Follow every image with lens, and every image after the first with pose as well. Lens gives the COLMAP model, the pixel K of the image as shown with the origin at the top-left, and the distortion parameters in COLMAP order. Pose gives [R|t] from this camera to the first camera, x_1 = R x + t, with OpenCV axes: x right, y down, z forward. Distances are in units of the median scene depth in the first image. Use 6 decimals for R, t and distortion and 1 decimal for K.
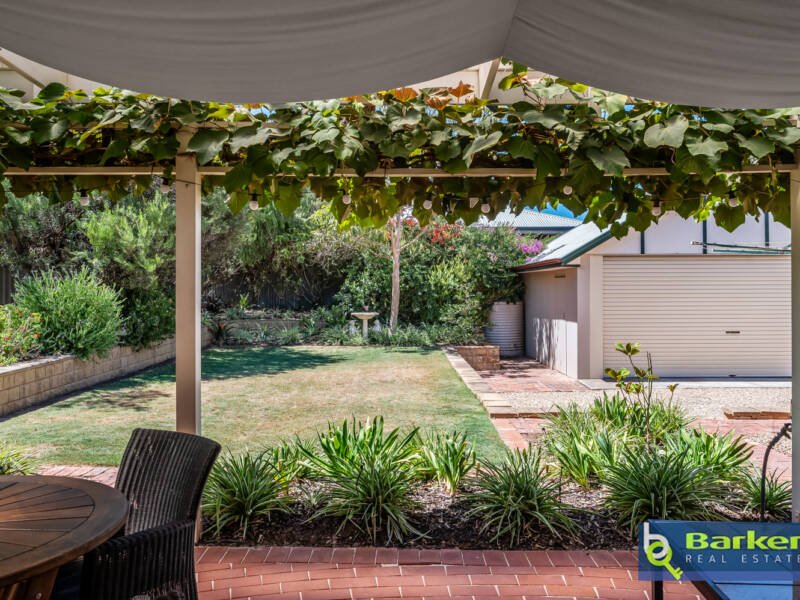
lens RADIAL K [[653.7, 0, 400.0], [0, 653.7, 300.0], [0, 0, 1]] dist [-0.004810, -0.004573]
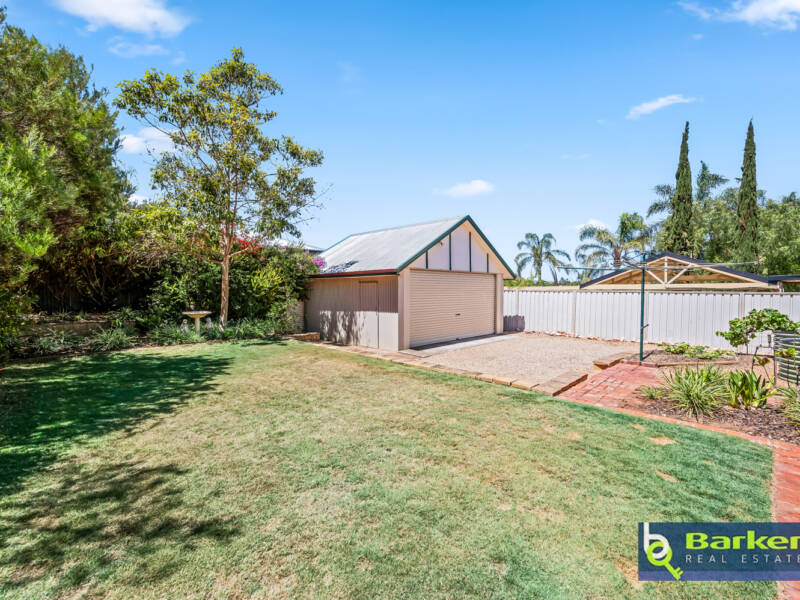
lens RADIAL K [[357.0, 0, 407.0], [0, 357.0, 296.8], [0, 0, 1]] dist [-0.003477, -0.000315]
pose [[0.699549, -0.009888, 0.714516, -0.239704], [0.010929, 0.999935, 0.003138, -0.003527], [-0.714501, 0.005614, 0.699612, 0.343888]]
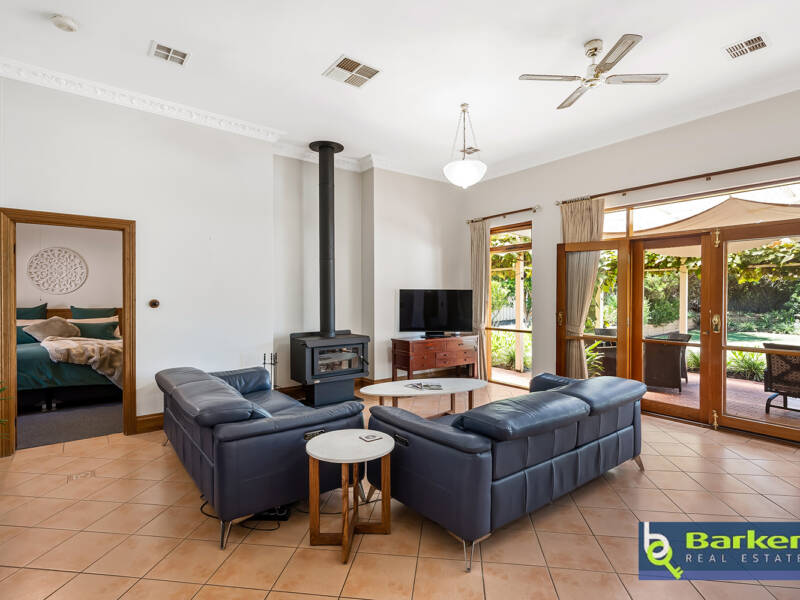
lens RADIAL K [[402.8, 0, 410.0], [0, 402.8, 299.5], [0, 0, 1]] dist [-0.004128, -0.000920]
pose [[0.619509, 0.008361, -0.784945, 0.114967], [-0.016655, 0.999858, -0.002495, 0.000715], [0.784813, 0.014619, 0.619560, -0.371280]]
